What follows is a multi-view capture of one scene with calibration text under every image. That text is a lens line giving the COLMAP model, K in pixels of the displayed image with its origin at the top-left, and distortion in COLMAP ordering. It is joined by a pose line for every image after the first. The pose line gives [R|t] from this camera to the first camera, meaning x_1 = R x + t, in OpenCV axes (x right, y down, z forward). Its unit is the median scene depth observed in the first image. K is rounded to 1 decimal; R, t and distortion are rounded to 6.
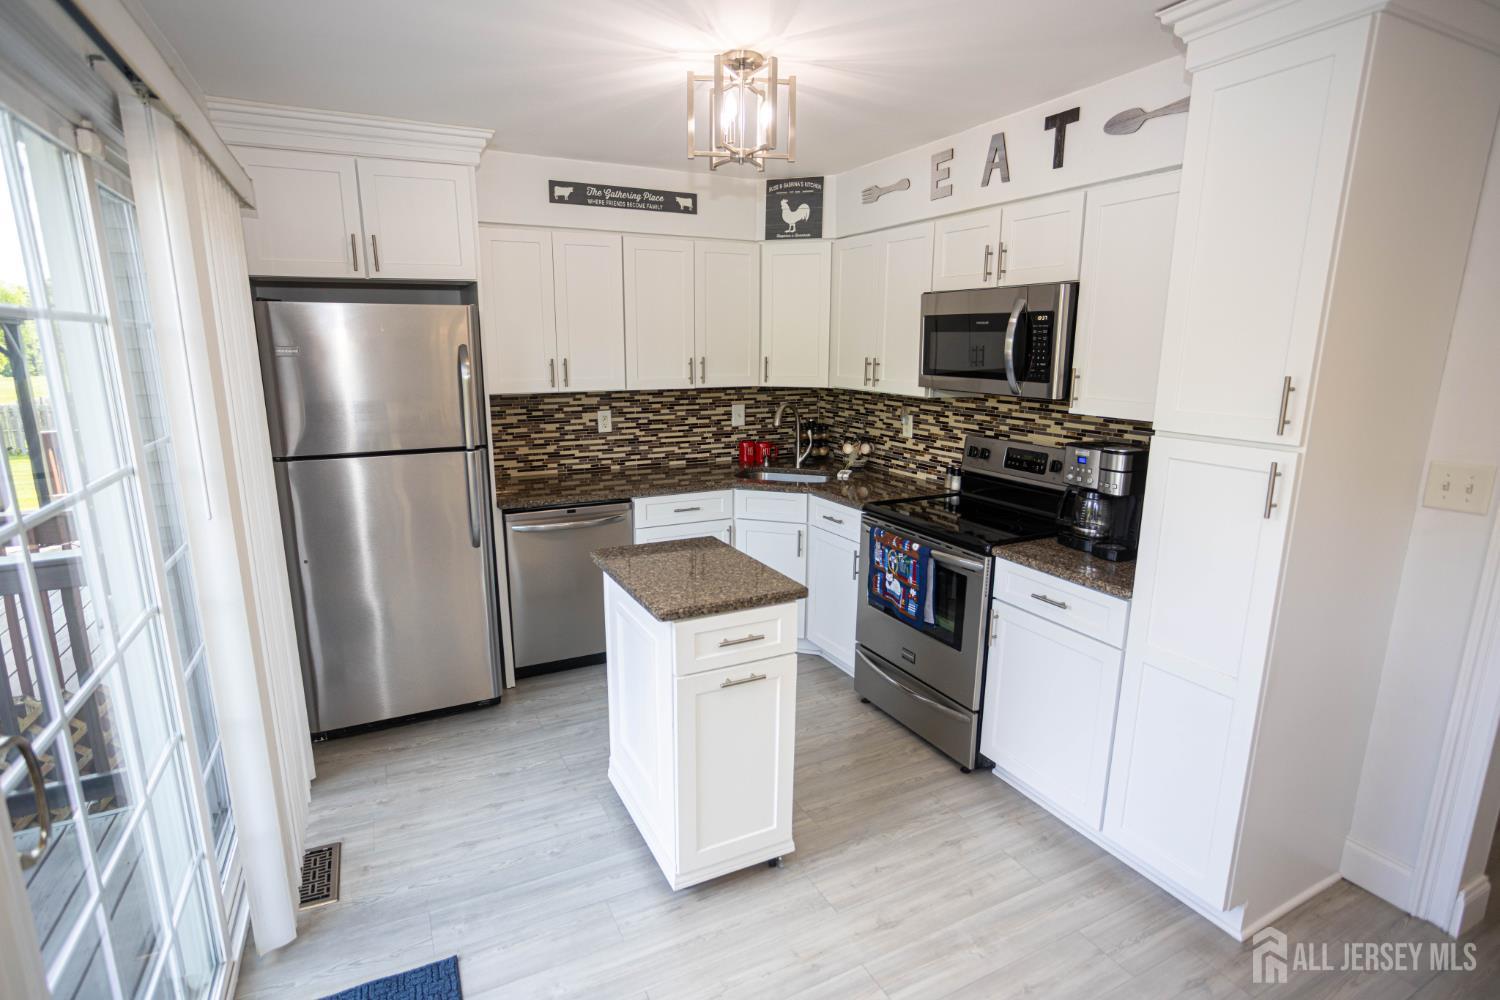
lens RADIAL K [[738.9, 0, 746.4], [0, 738.9, 505.0], [0, 0, 1]] dist [-0.061023, 0.036086]
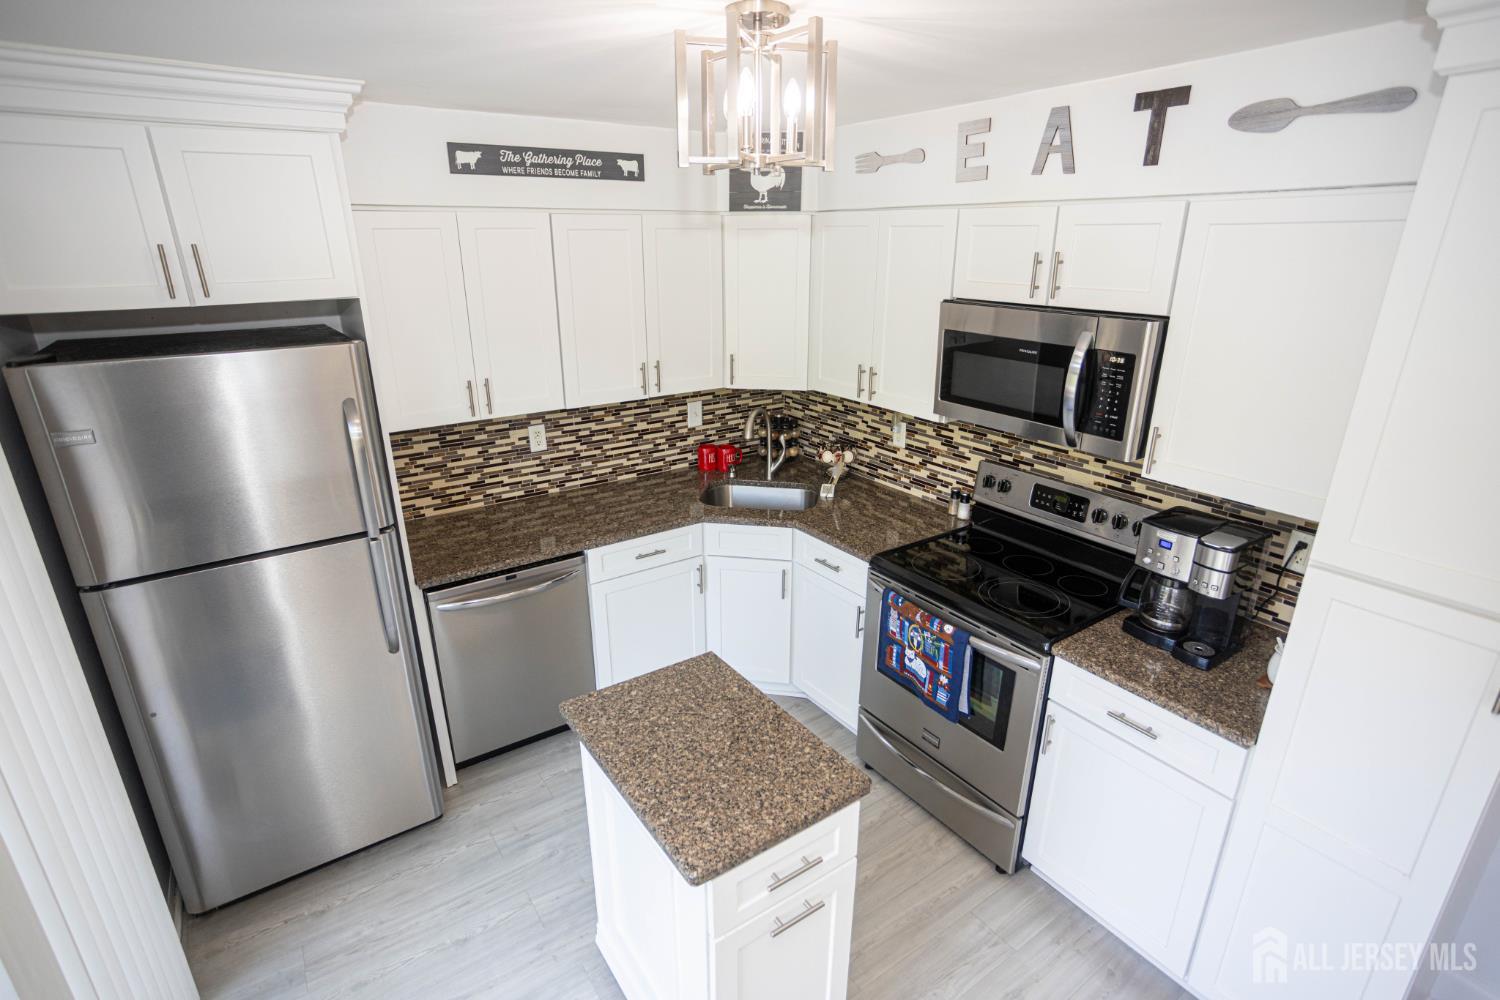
lens RADIAL K [[726.9, 0, 747.1], [0, 726.9, 499.9], [0, 0, 1]] dist [-0.058553, 0.034324]
pose [[0.991439, -0.048499, 0.121227, -0.077778], [0.032309, 0.990708, 0.132113, -0.179092], [-0.126508, -0.127065, 0.983794, 0.213489]]
